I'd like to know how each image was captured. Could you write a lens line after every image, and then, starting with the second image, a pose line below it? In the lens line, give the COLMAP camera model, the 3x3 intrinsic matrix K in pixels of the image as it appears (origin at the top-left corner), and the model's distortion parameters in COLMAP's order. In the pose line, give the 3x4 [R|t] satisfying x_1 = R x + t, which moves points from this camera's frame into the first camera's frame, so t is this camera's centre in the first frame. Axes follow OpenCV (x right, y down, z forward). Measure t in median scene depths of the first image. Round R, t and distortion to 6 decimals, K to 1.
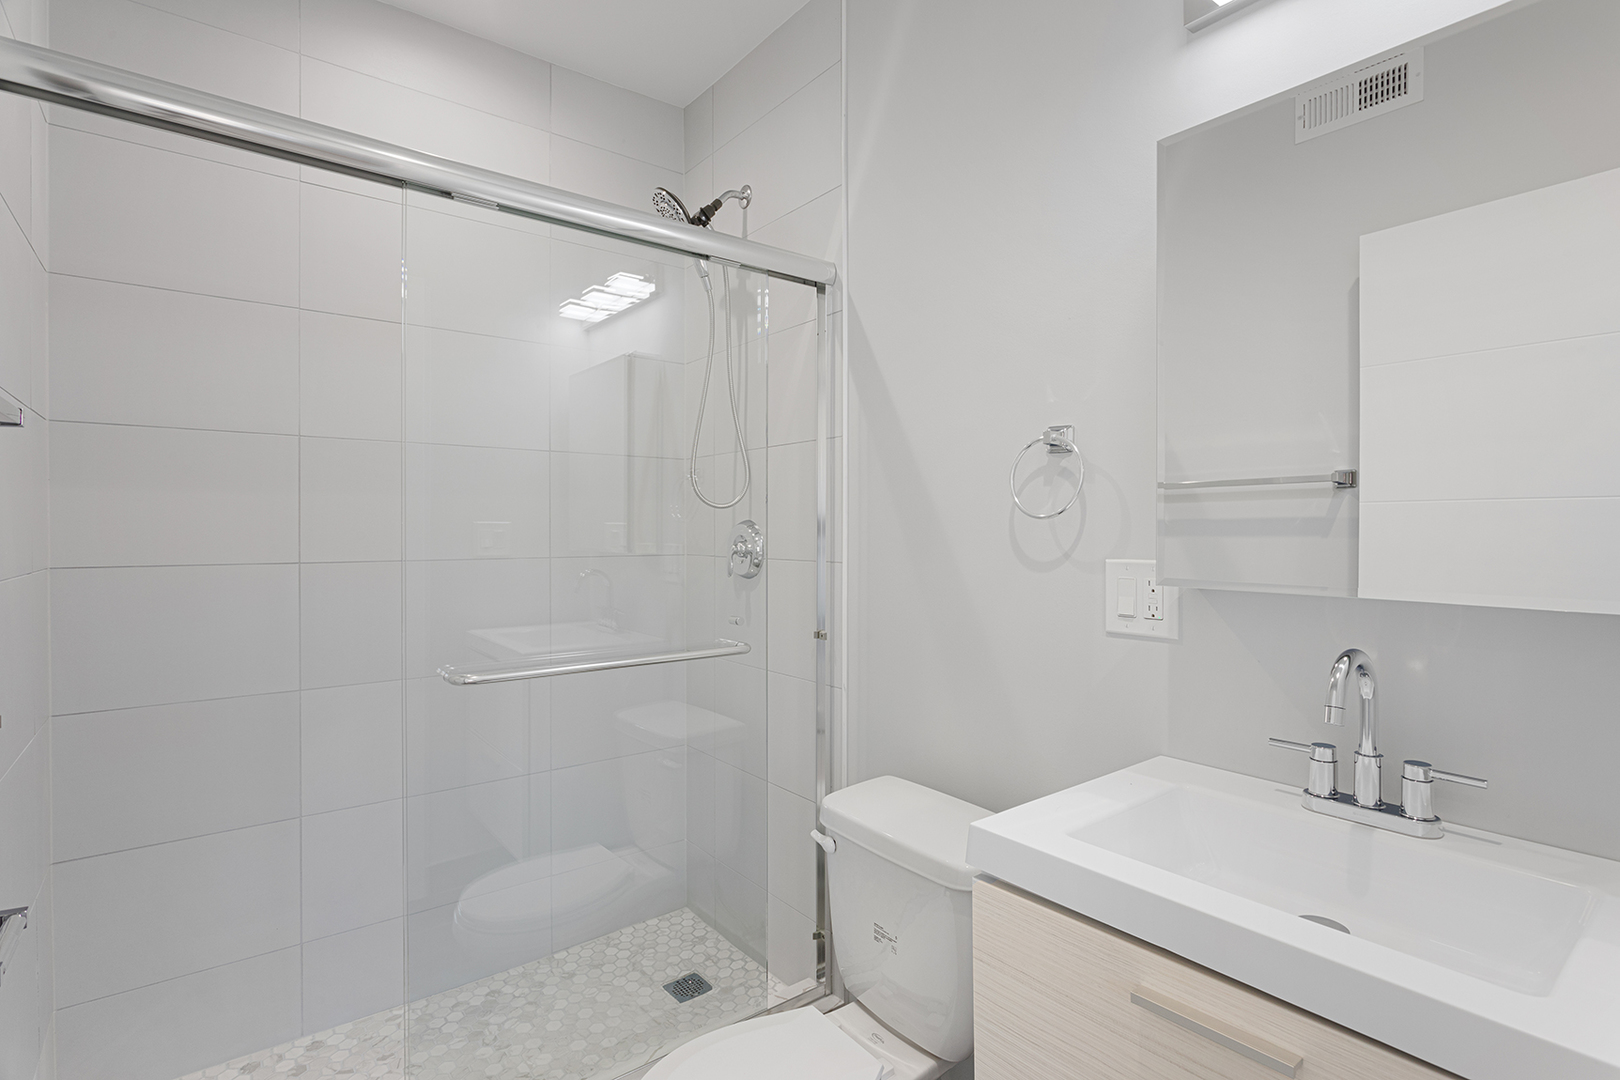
lens RADIAL K [[796.9, 0, 809.9], [0, 796.9, 532.7], [0, 0, 1]] dist [0.000850, 0.000012]
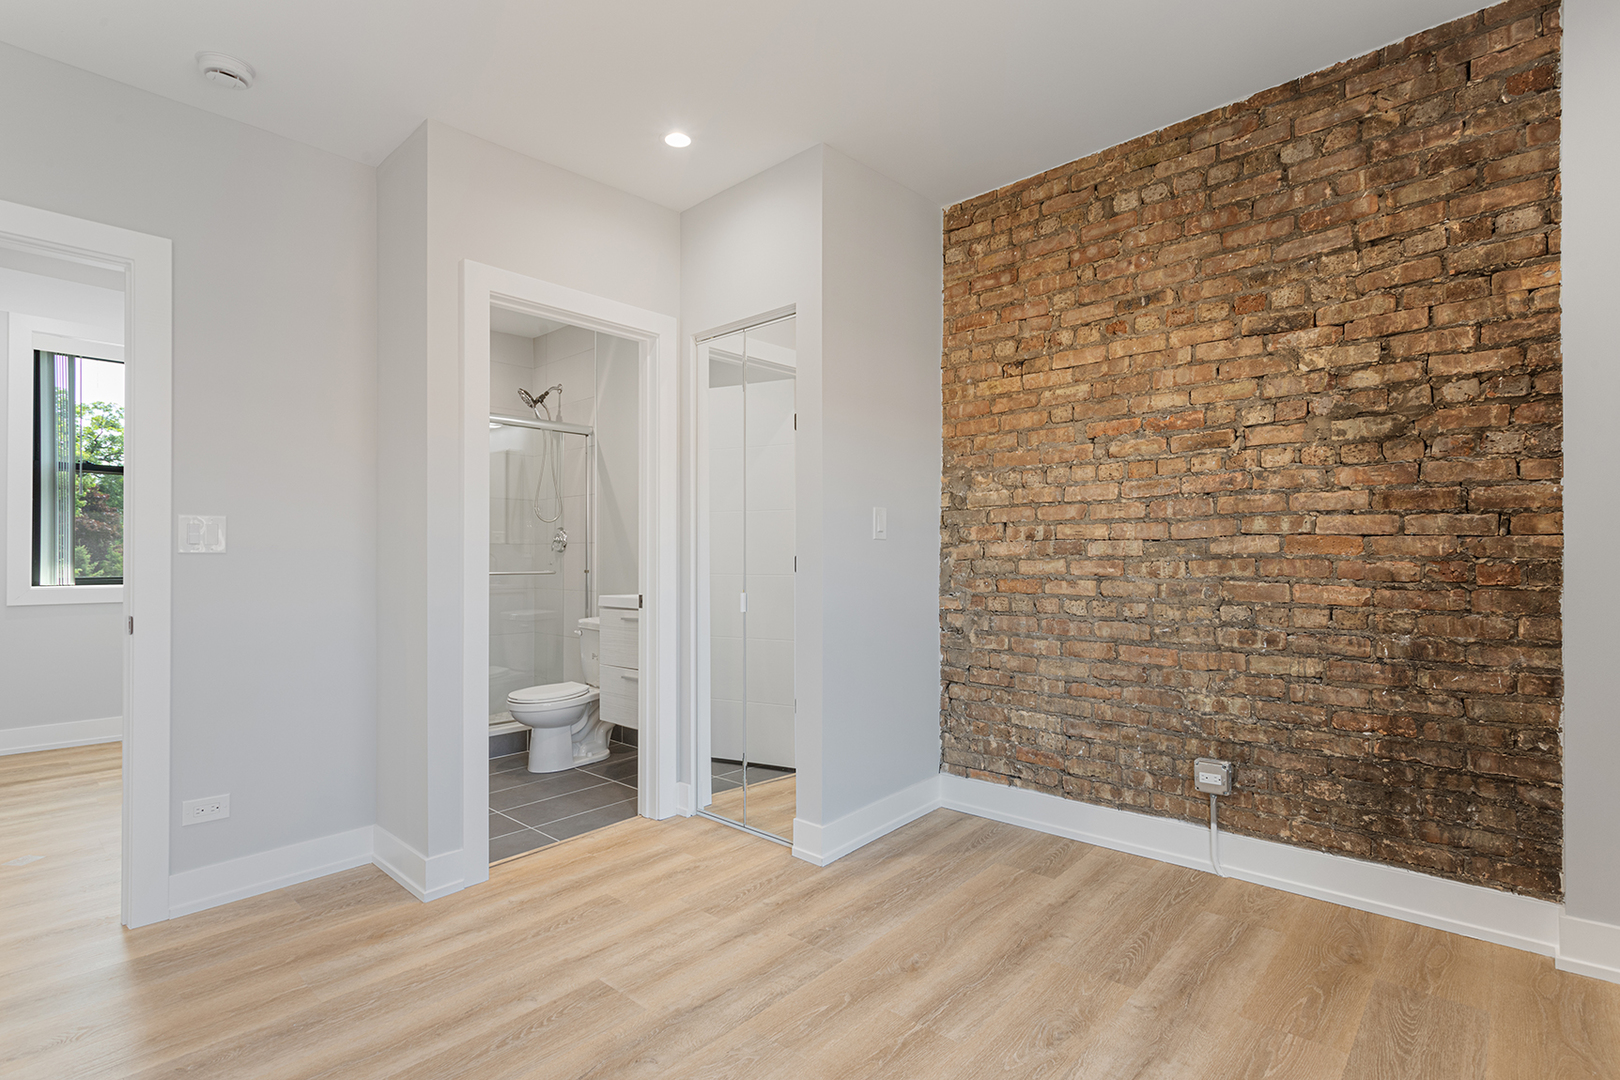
lens RADIAL K [[780.9, 0, 804.9], [0, 780.9, 552.4], [0, 0, 1]] dist [0.004462, 0.000308]
pose [[0.987951, -0.005555, 0.154670, 0.274755], [0.006703, 0.999954, -0.006900, 0.076591], [-0.154624, 0.007853, 0.987942, -1.380101]]
